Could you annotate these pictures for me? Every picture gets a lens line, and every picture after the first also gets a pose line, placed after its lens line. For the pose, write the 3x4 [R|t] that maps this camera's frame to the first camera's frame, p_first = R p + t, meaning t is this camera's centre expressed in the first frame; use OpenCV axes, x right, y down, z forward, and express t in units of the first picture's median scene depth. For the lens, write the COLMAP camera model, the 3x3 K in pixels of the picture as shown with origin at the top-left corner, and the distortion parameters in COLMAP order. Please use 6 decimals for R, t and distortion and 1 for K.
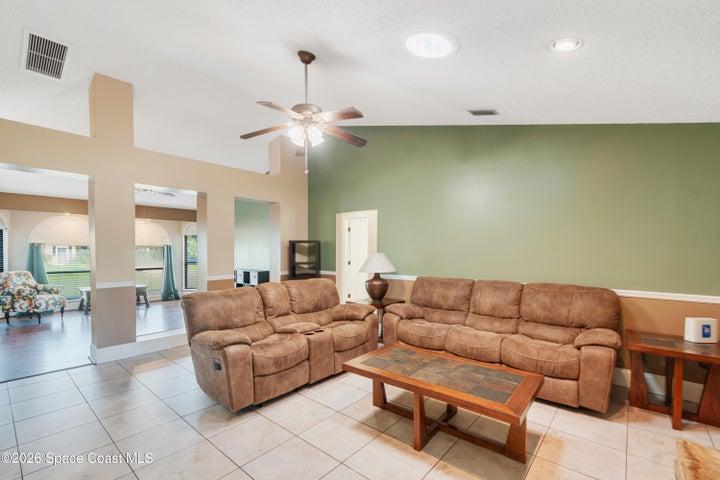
lens RADIAL K [[320.5, 0, 342.8], [0, 320.5, 254.7], [0, 0, 1]] dist [0.010906, -0.005672]
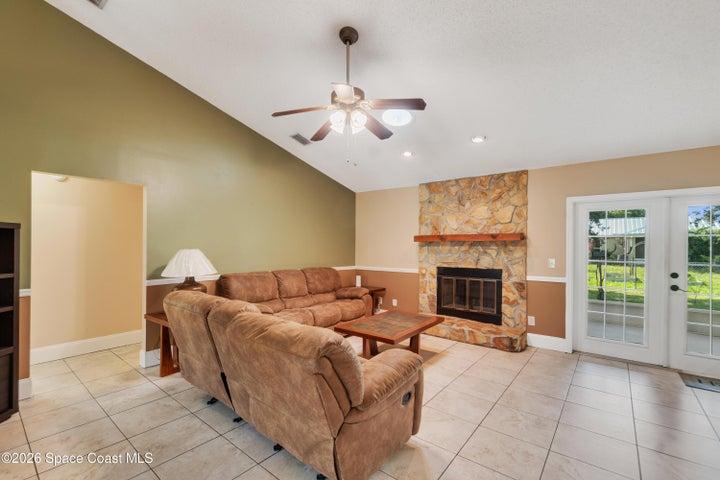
lens RADIAL K [[320.5, 0, 351.6], [0, 320.5, 247.0], [0, 0, 1]] dist [0.010906, -0.005672]
pose [[-0.039378, -0.006021, 0.999206, -0.813445], [0.007967, 0.999948, 0.006339, -0.015460], [-0.999193, 0.008211, -0.039328, 0.805391]]
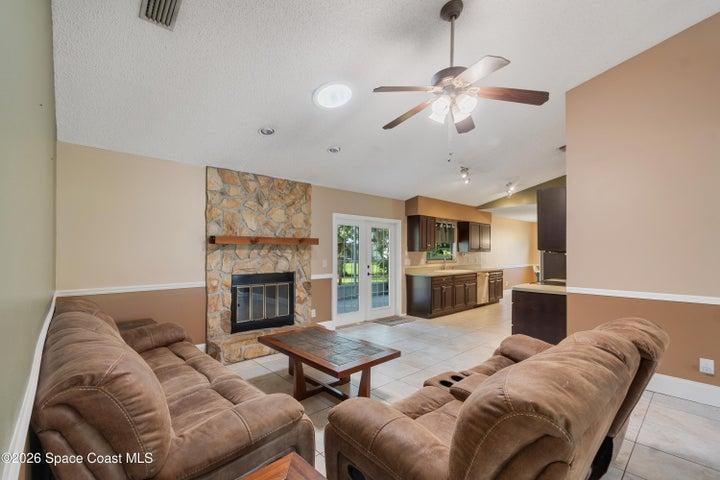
lens RADIAL K [[320.5, 0, 342.0], [0, 320.5, 248.3], [0, 0, 1]] dist [0.010906, -0.005672]
pose [[-0.992883, -0.004130, 0.119020, 0.043620], [-0.003381, 0.999973, 0.006495, -0.021450], [-0.119044, 0.006046, -0.992871, 1.455595]]
